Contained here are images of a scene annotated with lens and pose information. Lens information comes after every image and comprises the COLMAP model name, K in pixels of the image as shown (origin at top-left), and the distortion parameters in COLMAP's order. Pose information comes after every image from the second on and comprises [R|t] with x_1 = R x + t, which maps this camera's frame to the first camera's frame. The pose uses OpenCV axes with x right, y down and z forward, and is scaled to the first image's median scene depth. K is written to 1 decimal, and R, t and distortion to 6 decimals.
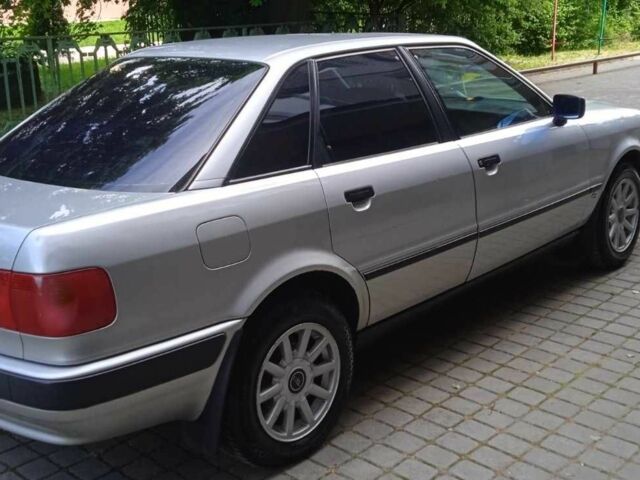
lens RADIAL K [[819.7, 0, 320.0], [0, 819.7, 240.0], [0, 0, 1]] dist [0.022808, -0.032562]
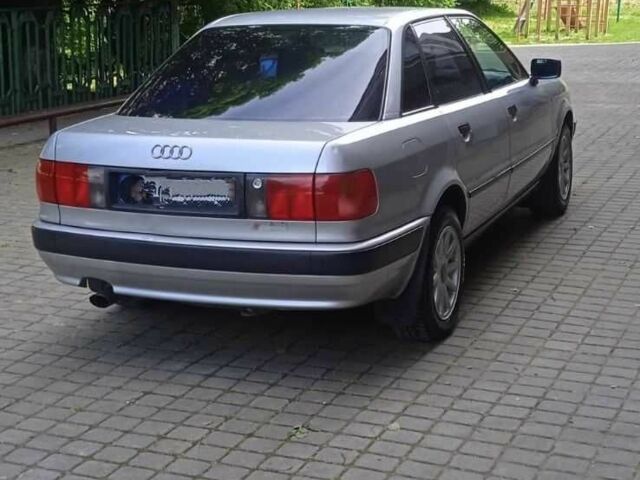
lens RADIAL K [[1085.0, 0, 319.5], [0, 1085.0, 248.5], [0, 0, 1]] dist [0.063766, -0.027382]
pose [[0.946233, -0.067272, 0.316415, -0.691109], [0.081714, 0.996123, -0.032580, 0.162159], [-0.312996, 0.056684, 0.948061, -0.506877]]
